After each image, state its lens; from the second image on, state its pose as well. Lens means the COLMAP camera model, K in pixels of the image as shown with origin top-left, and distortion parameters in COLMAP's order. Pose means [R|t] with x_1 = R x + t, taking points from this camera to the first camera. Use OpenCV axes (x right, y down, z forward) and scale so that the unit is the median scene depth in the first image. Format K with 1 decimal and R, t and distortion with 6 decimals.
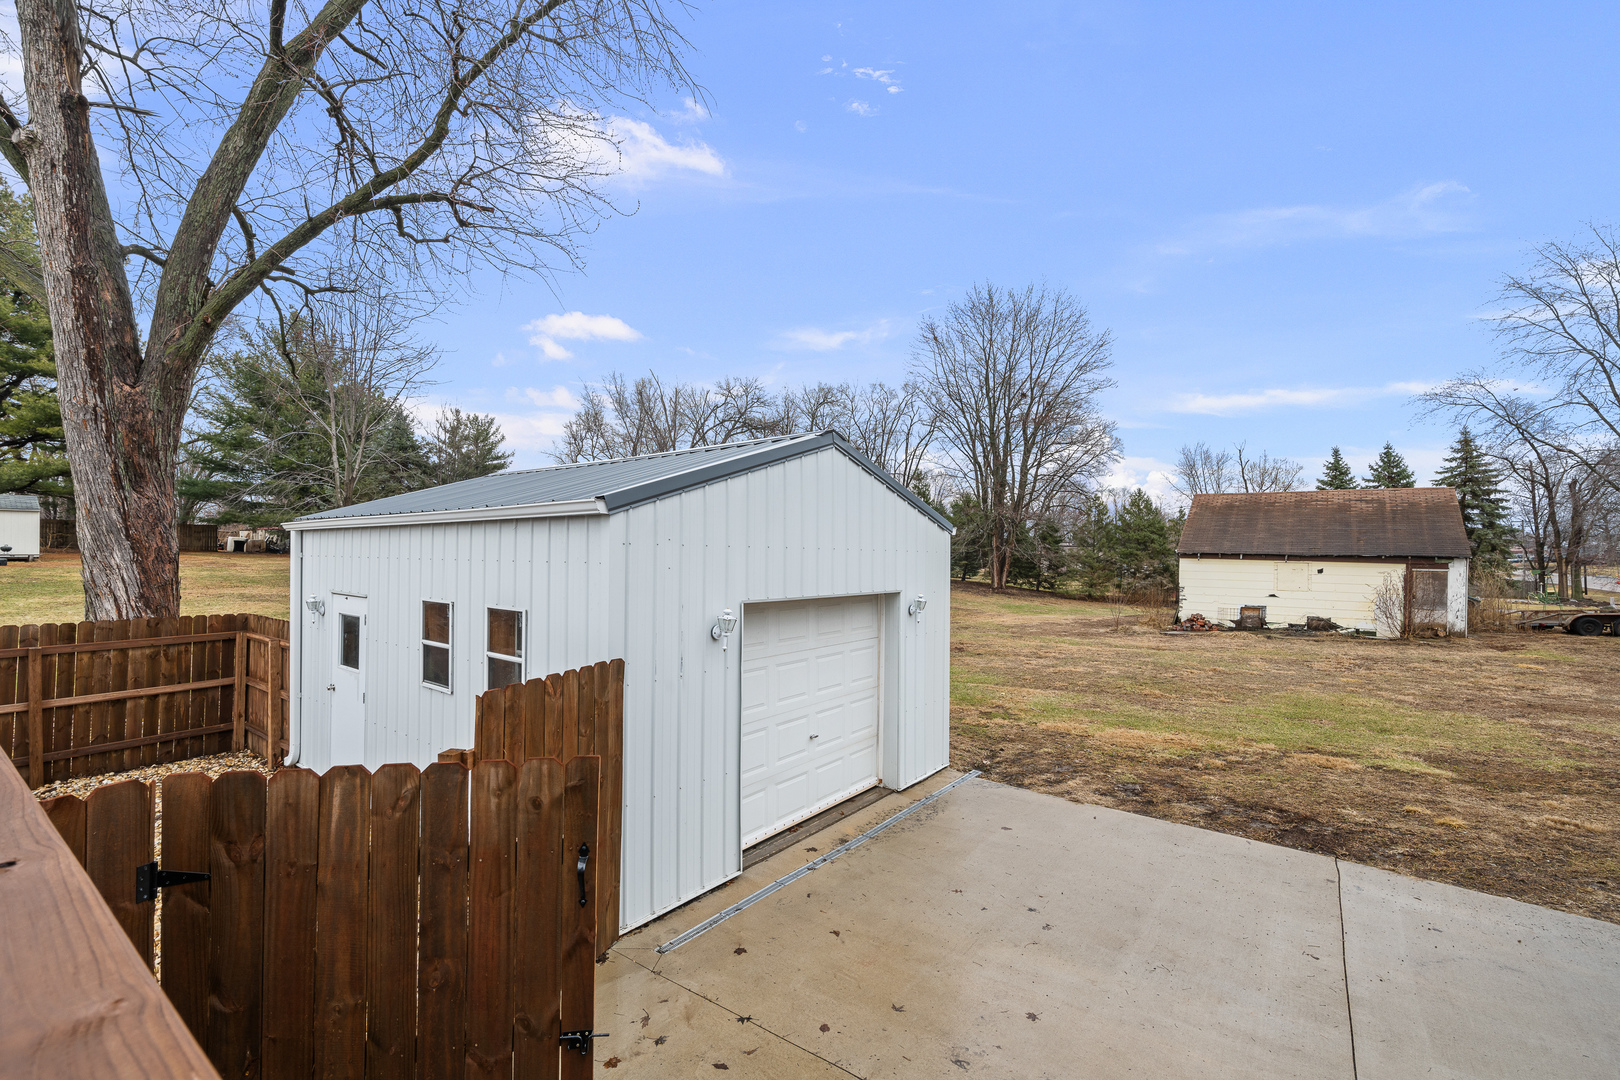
lens RADIAL K [[691.5, 0, 815.2], [0, 691.5, 547.2], [0, 0, 1]] dist [0.001630, 0.001015]
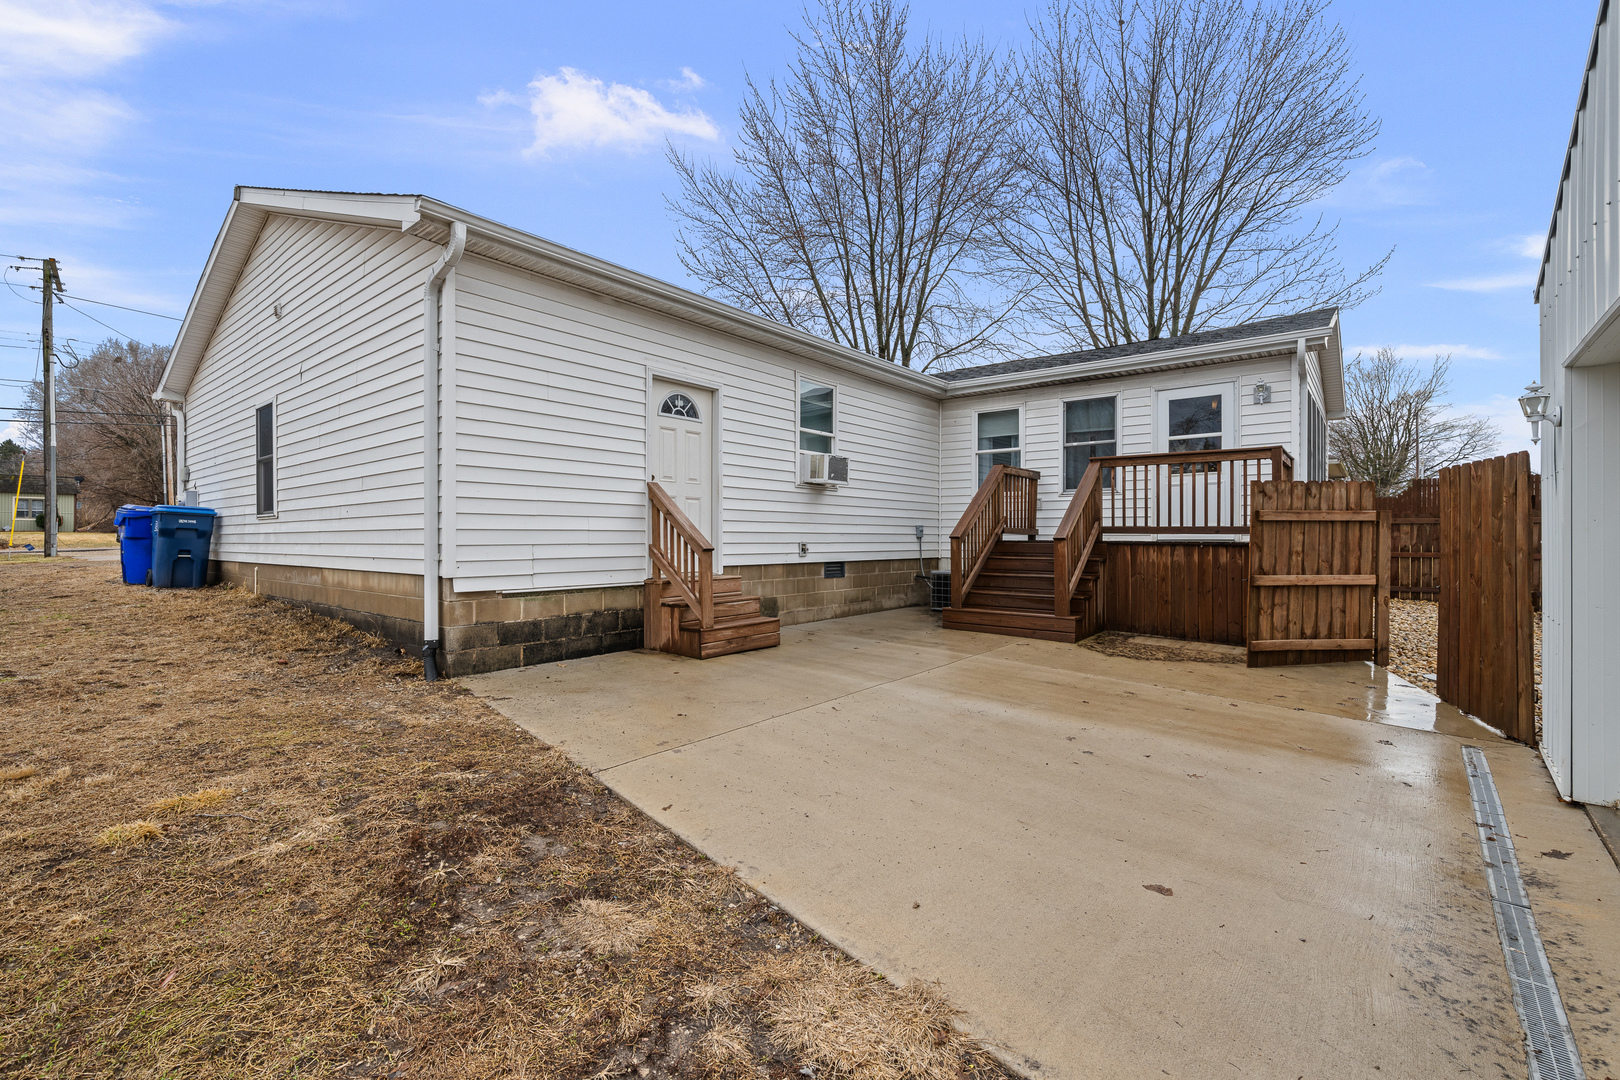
lens RADIAL K [[691.5, 0, 804.7], [0, 691.5, 543.1], [0, 0, 1]] dist [0.001630, 0.001015]
pose [[-0.998145, -0.010982, 0.059878, 0.453033], [-0.010949, 0.999940, 0.000869, 0.205998], [-0.059884, 0.000212, -0.998205, 1.391946]]
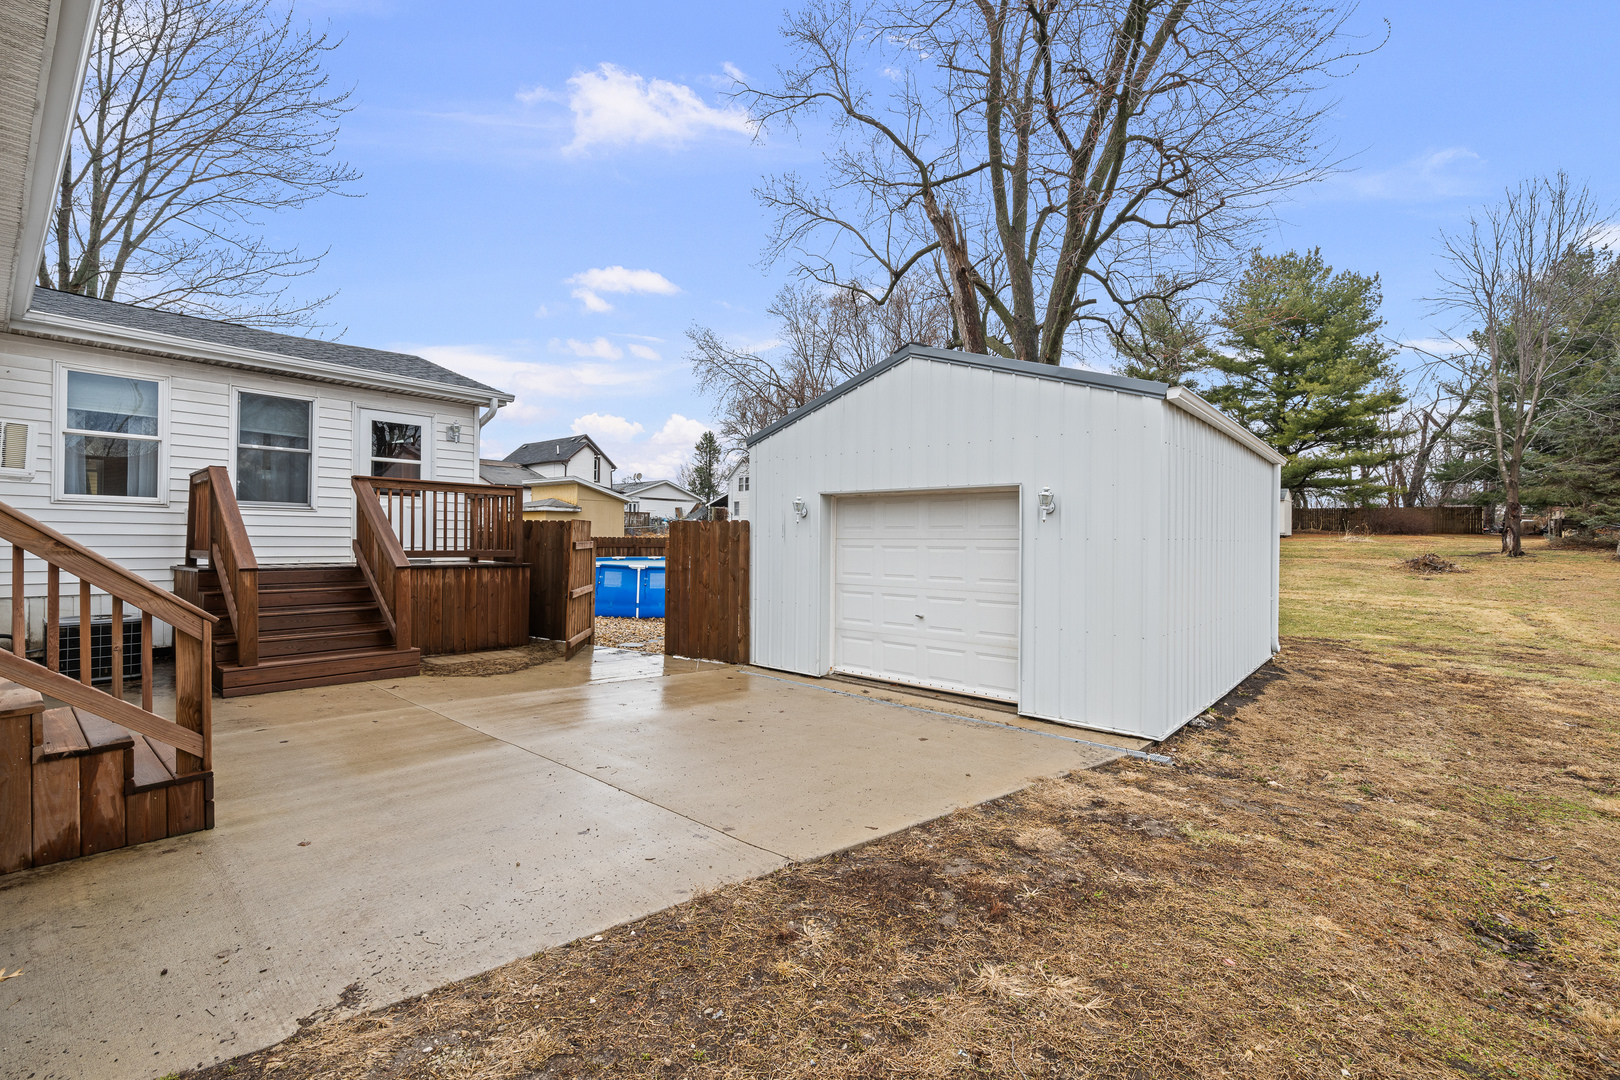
lens RADIAL K [[691.5, 0, 807.7], [0, 691.5, 538.2], [0, 0, 1]] dist [0.001630, 0.001015]
pose [[-0.073990, -0.011269, -0.997195, 1.146755], [-0.000486, 0.999936, -0.011264, 0.160431], [0.997259, -0.000349, -0.073990, 0.907224]]
